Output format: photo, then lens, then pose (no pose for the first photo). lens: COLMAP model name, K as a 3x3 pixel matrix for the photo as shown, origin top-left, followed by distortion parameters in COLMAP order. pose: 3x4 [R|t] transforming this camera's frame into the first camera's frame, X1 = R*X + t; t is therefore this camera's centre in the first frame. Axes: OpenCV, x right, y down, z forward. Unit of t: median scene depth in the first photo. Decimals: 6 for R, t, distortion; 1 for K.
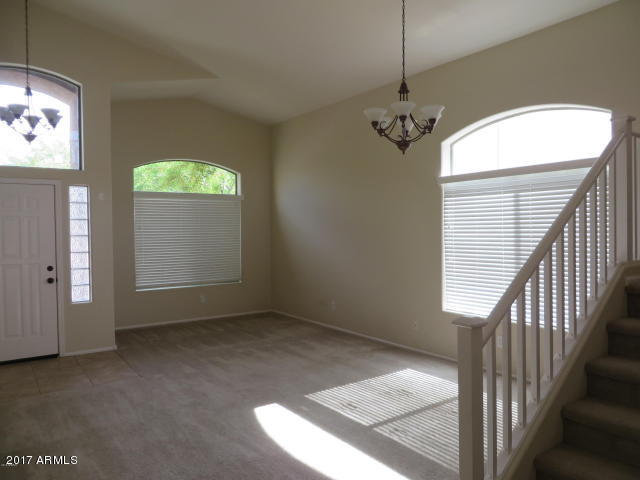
lens RADIAL K [[479.5, 0, 319.2], [0, 479.5, 240.1], [0, 0, 1]] dist [-0.005103, 0.000109]
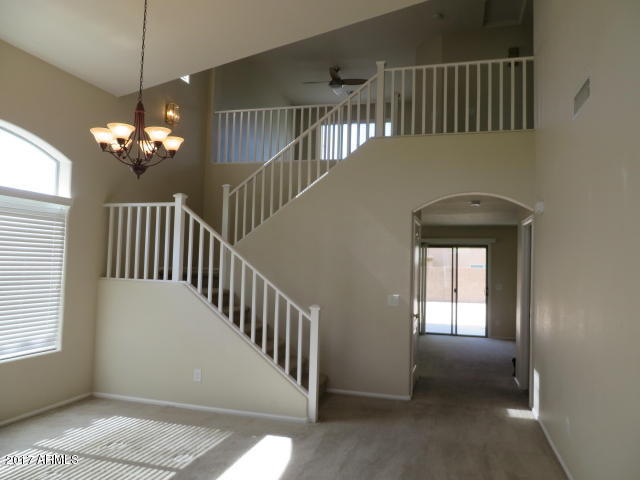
lens RADIAL K [[479.5, 0, 319.3], [0, 479.5, 238.9], [0, 0, 1]] dist [-0.005103, 0.000109]
pose [[-0.620671, 0.034703, 0.783303, -0.772381], [-0.002548, 0.998925, -0.046275, -0.020049], [-0.784067, -0.030718, -0.619916, 1.304385]]
